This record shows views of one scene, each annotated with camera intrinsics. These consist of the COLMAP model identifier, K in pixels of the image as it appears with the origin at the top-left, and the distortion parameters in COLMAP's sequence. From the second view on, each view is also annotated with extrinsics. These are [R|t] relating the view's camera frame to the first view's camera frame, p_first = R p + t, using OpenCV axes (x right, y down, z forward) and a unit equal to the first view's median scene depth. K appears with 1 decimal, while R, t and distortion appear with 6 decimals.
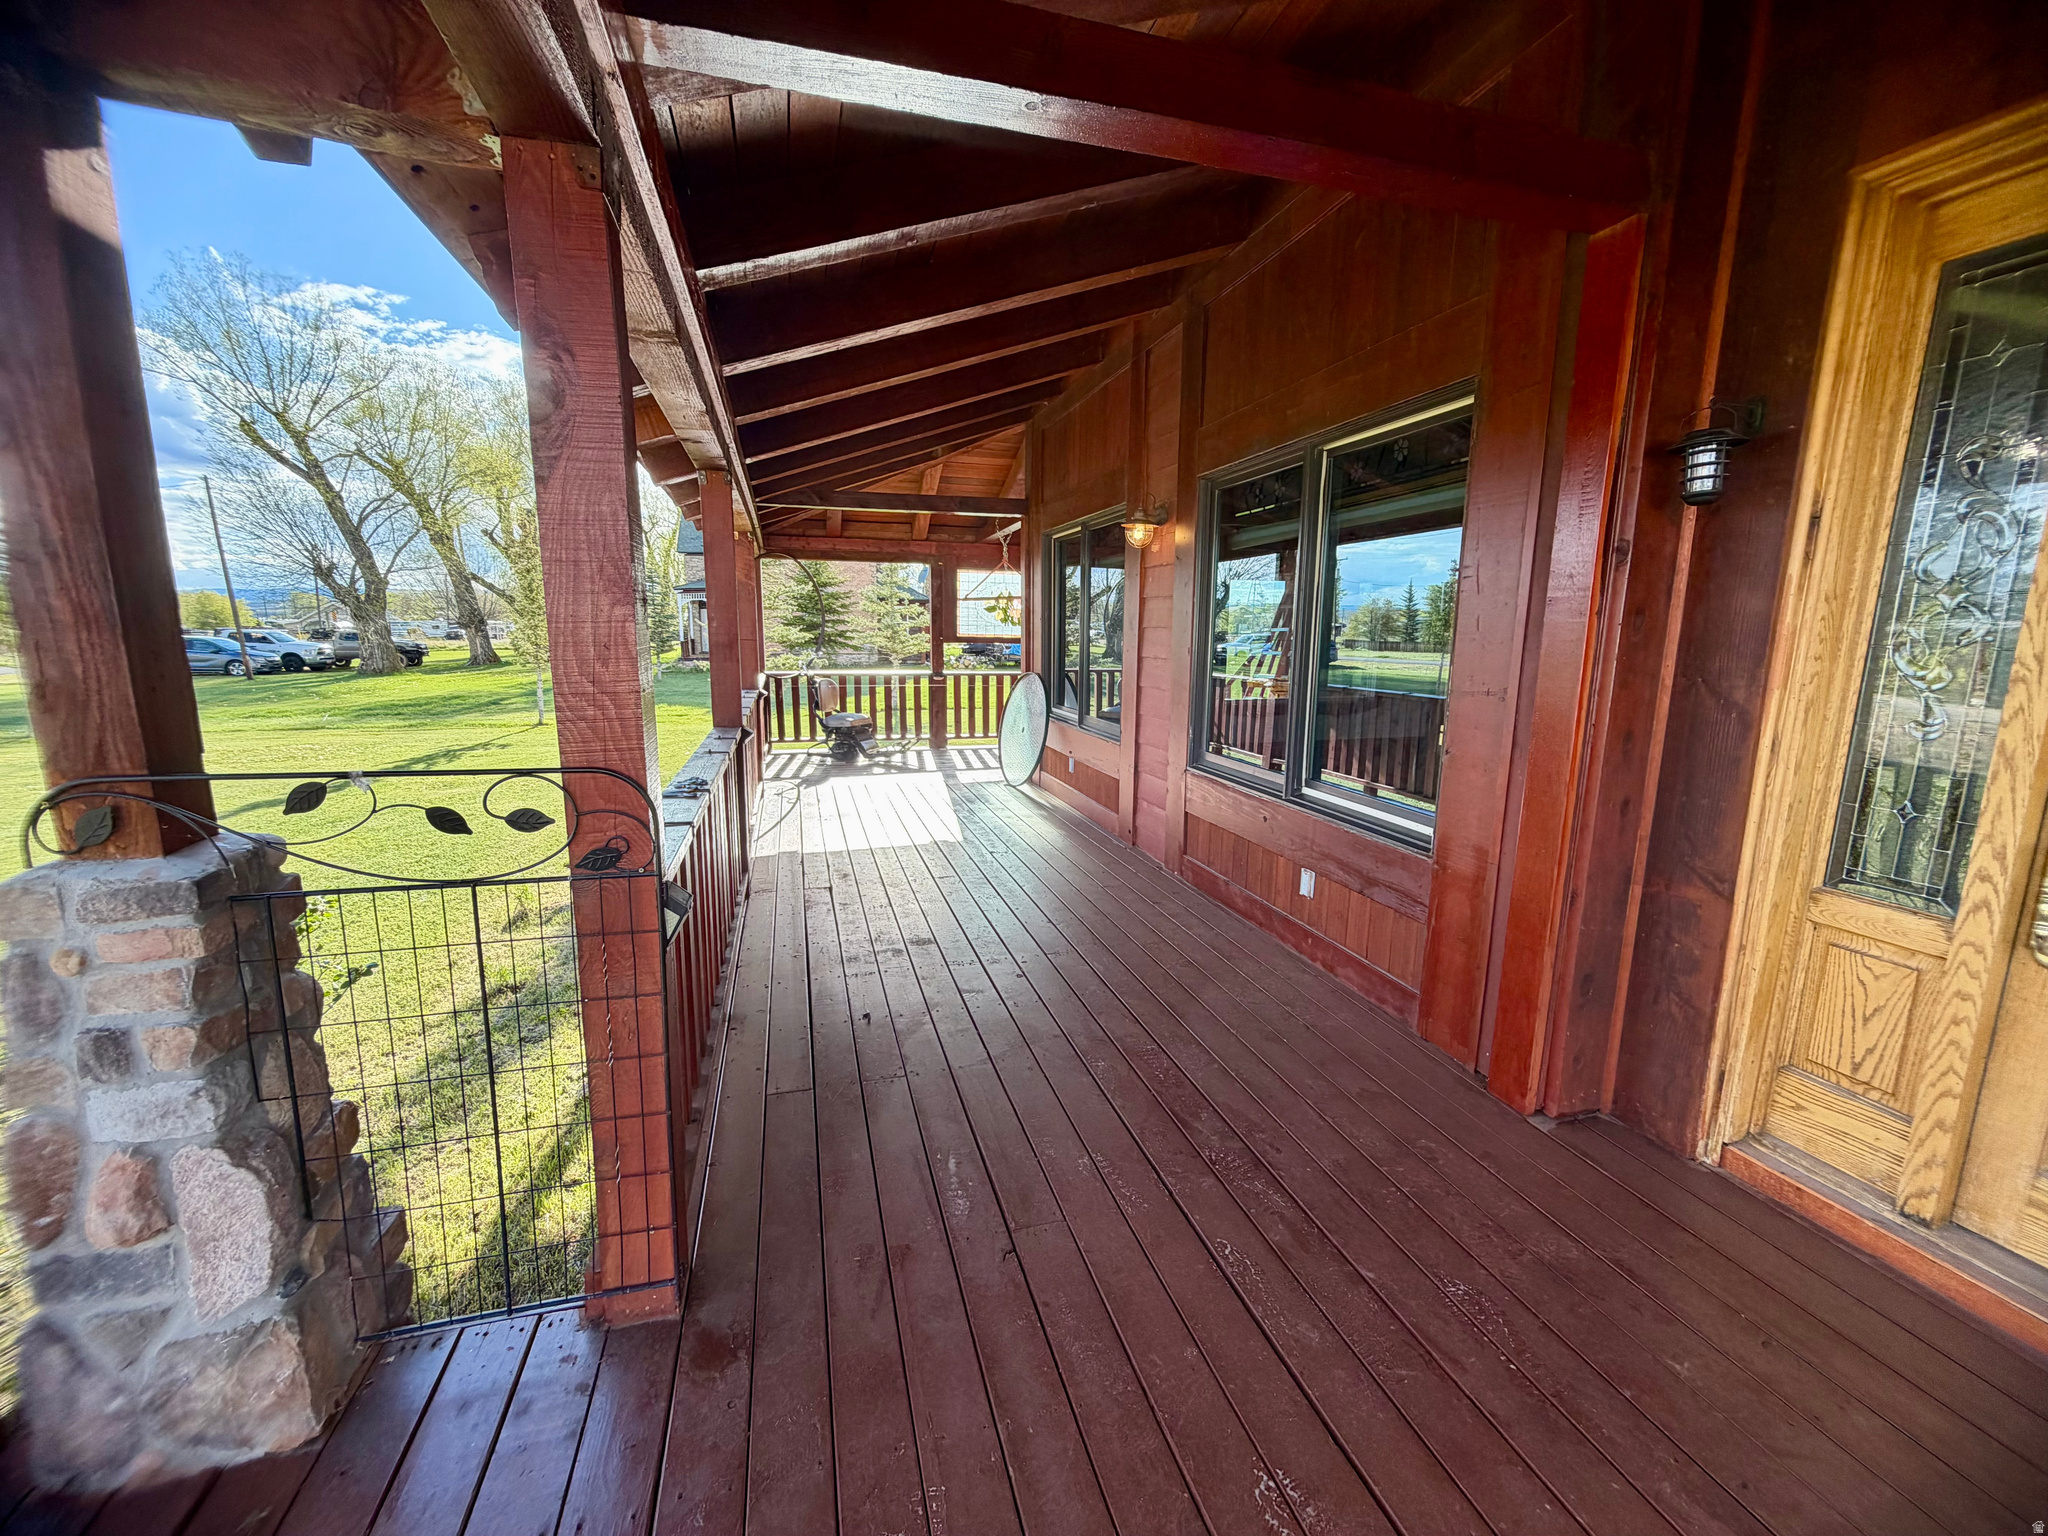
lens RADIAL K [[815.2, 0, 1024.1], [0, 815.2, 767.5], [0, 0, 1]] dist [0.002542, -0.000643]
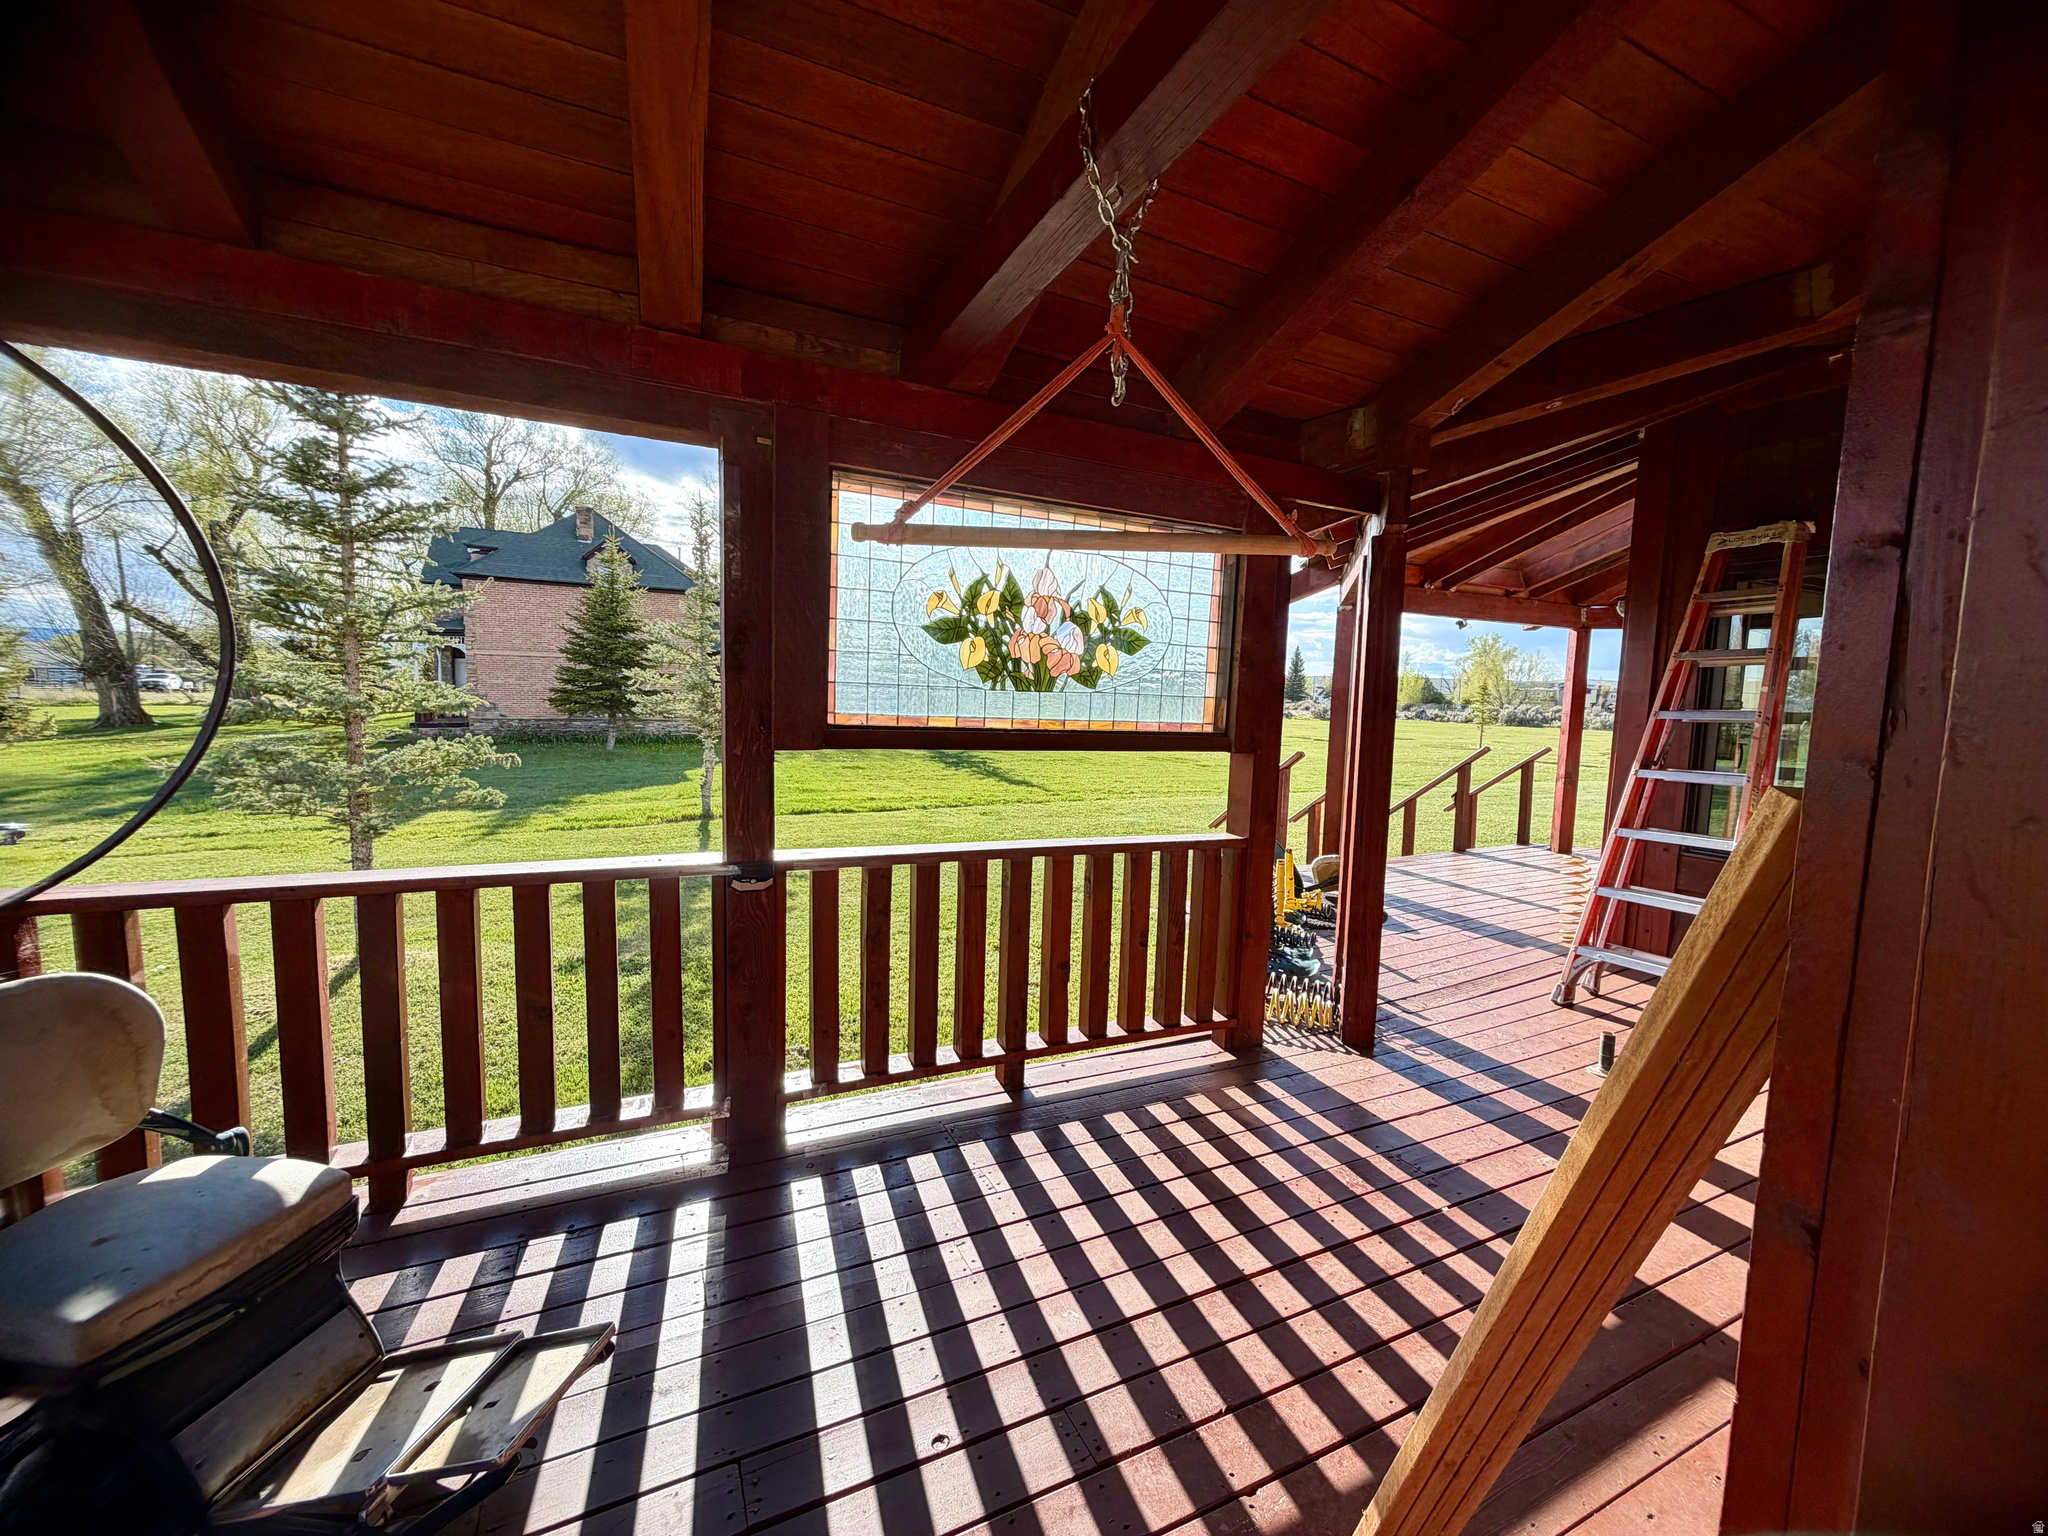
lens RADIAL K [[815.2, 0, 1019.6], [0, 815.2, 771.0], [0, 0, 1]] dist [0.002542, -0.000643]
pose [[0.984309, 0.004254, 0.176405, -0.065892], [0.008927, 0.997229, -0.073858, -0.122268], [-0.176230, 0.074274, 0.981543, 0.710556]]
